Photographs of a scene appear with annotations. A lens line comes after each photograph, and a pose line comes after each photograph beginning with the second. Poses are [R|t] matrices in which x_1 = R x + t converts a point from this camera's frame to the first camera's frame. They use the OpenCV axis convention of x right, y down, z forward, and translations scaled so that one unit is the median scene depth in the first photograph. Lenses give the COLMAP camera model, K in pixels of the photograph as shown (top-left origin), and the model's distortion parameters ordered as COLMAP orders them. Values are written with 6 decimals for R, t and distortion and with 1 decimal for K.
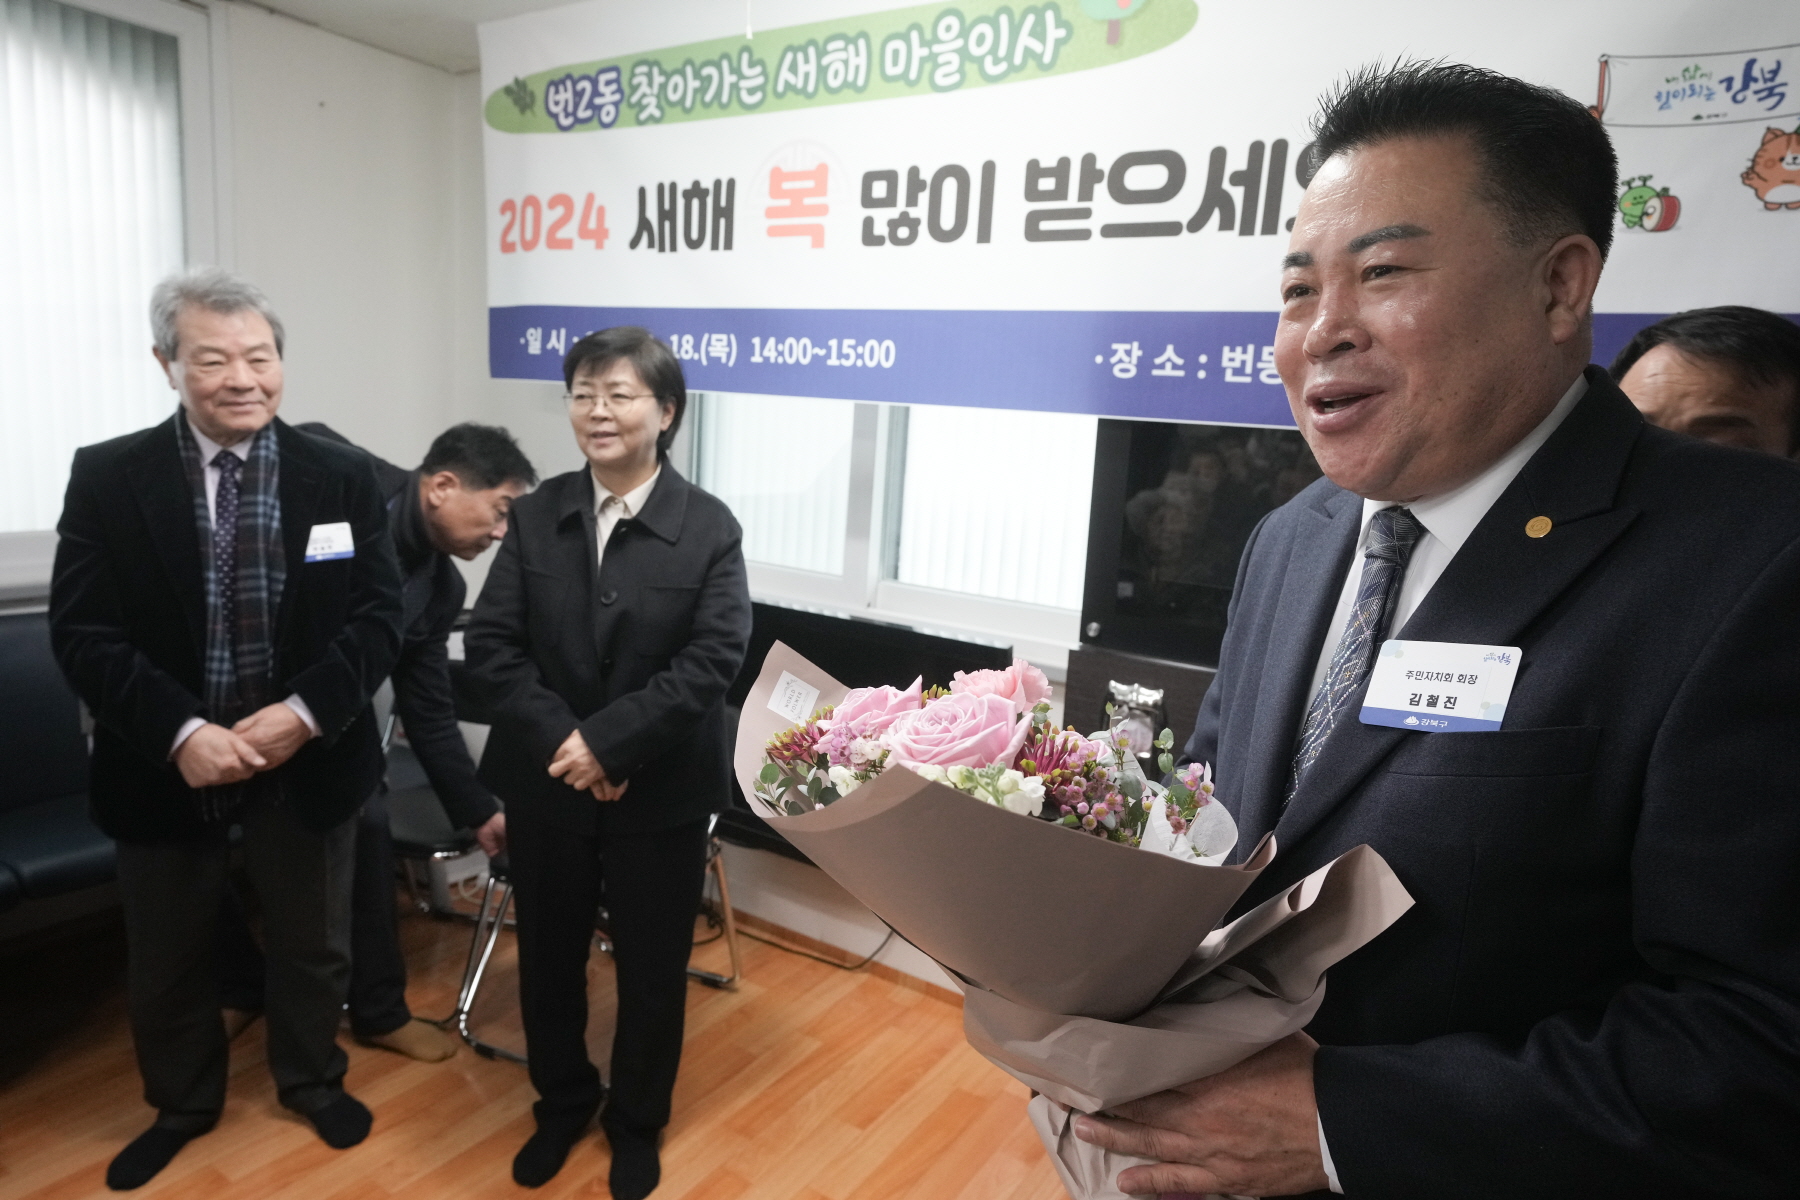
lens RADIAL K [[1096.1, 0, 900.0], [0, 1096.1, 600.0], [0, 0, 1]] dist [-0.005057, 0.003491]
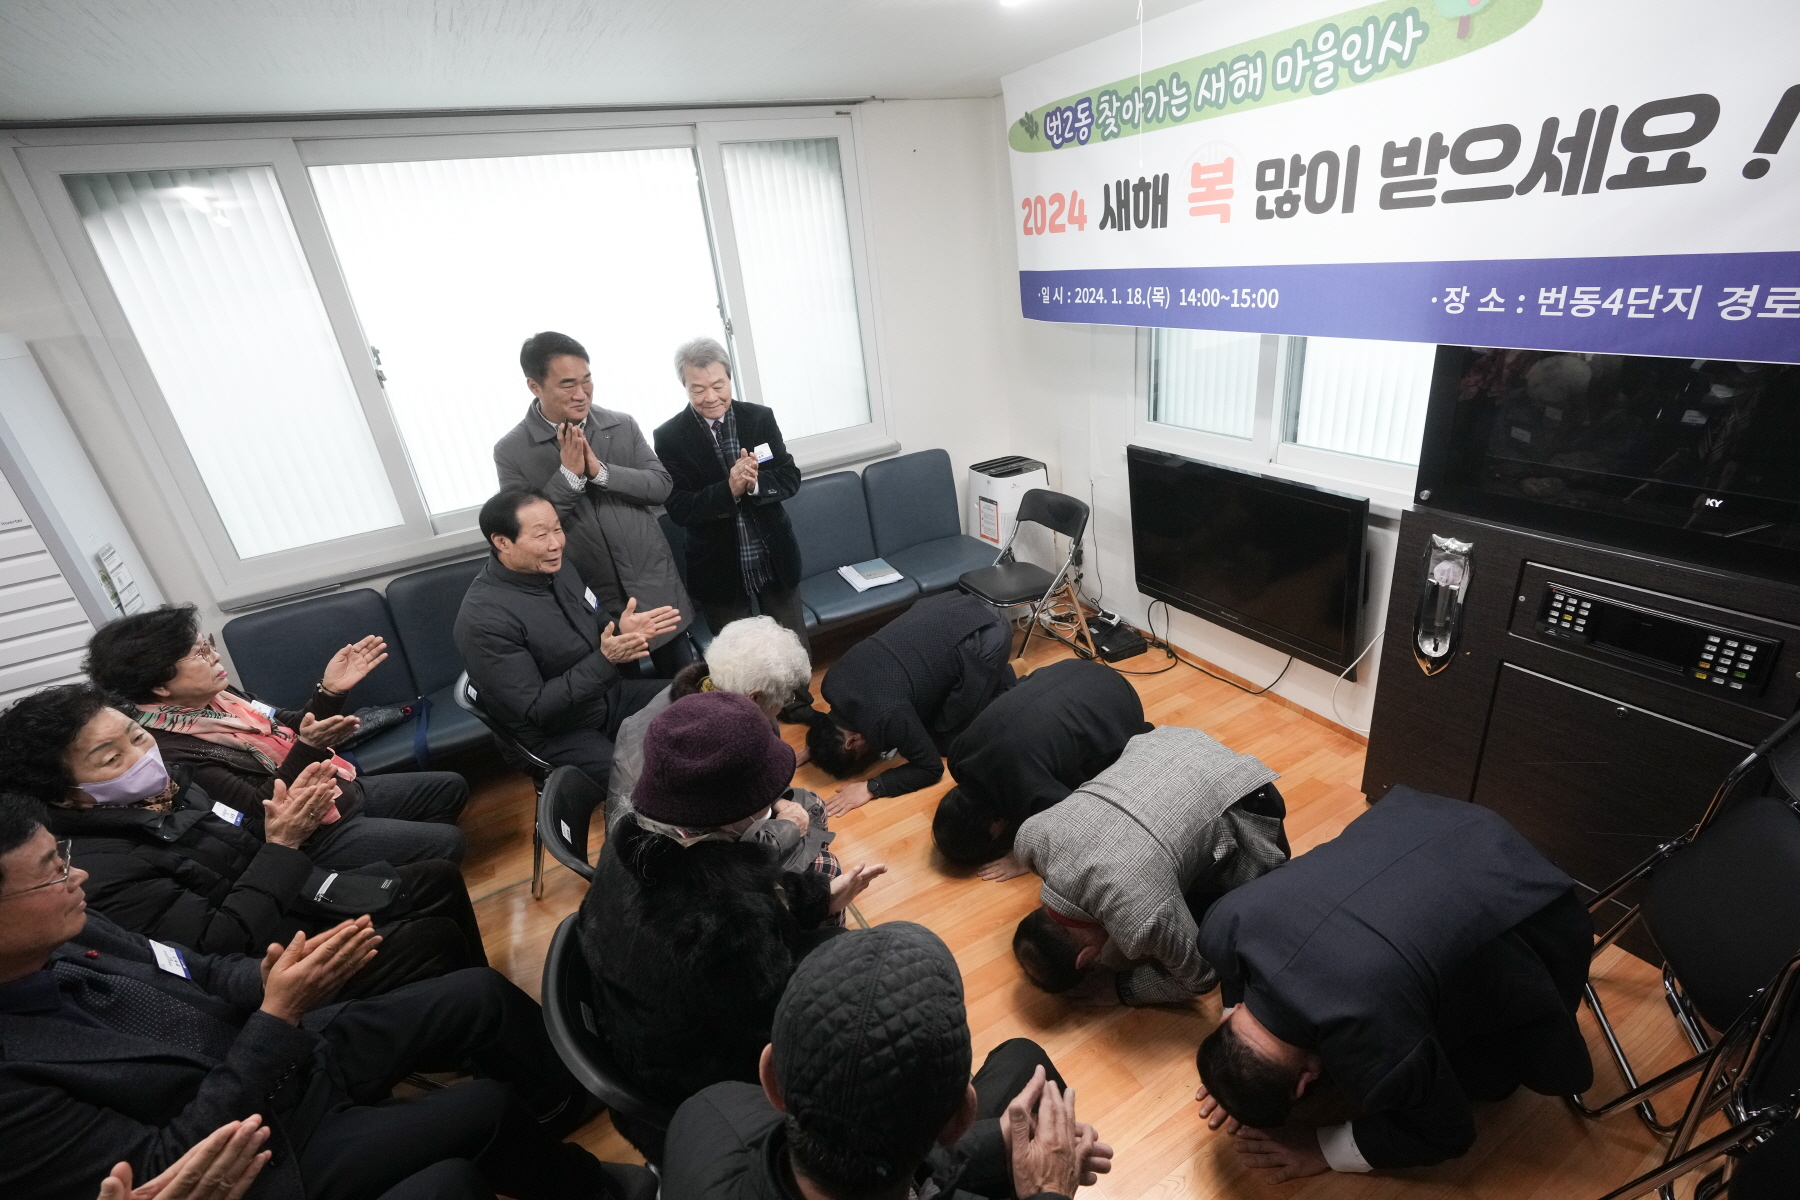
lens RADIAL K [[809.3, 0, 898.8], [0, 809.3, 603.7], [0, 0, 1]] dist [-0.004262, 0.000973]
pose [[0.858503, 0.062986, -0.508925, 0.128294], [0.075963, 0.965860, 0.247679, -0.136909], [0.507151, -0.251293, 0.824409, -0.207934]]
